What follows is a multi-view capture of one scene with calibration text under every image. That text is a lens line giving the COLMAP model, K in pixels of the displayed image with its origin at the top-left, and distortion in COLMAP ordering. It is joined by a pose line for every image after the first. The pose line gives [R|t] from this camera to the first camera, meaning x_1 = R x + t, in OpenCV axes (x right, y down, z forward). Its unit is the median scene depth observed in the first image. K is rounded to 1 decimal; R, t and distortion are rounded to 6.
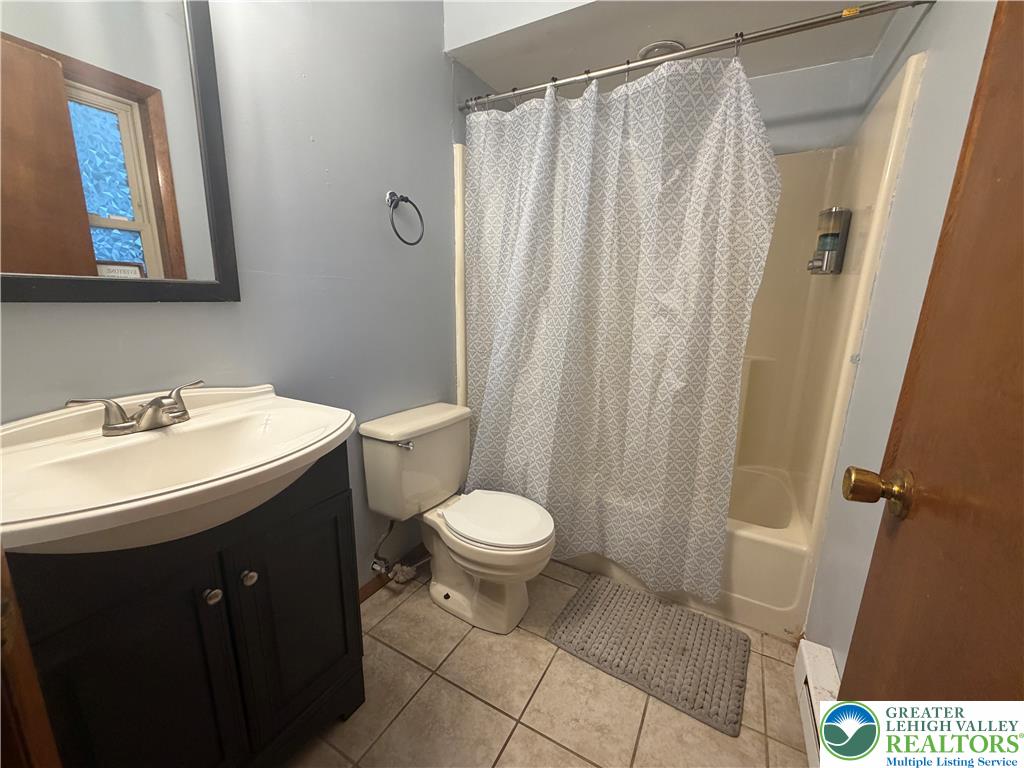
lens RADIAL K [[409.2, 0, 512.0], [0, 409.2, 384.0], [0, 0, 1]] dist [0.001706, -0.000431]
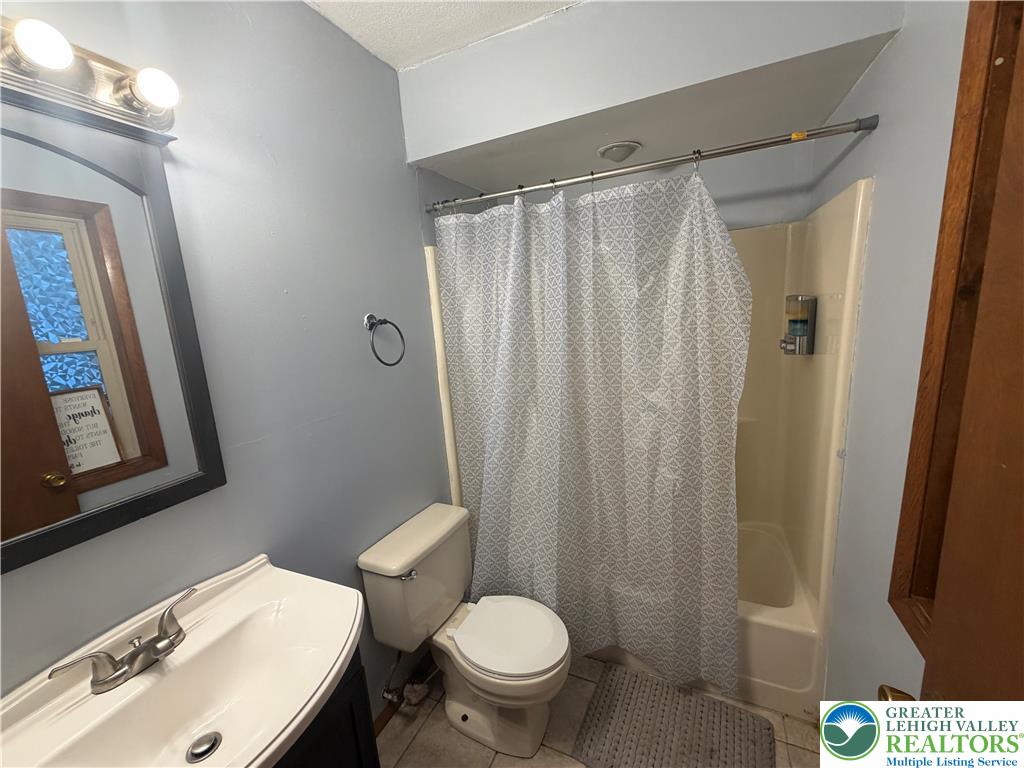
lens RADIAL K [[409.2, 0, 512.0], [0, 409.2, 384.0], [0, 0, 1]] dist [0.001706, -0.000431]
pose [[0.992965, -0.100794, 0.062141, -0.029846], [0.102653, 0.994338, -0.027462, -0.229810], [-0.059021, 0.033648, 0.997689, 0.005542]]
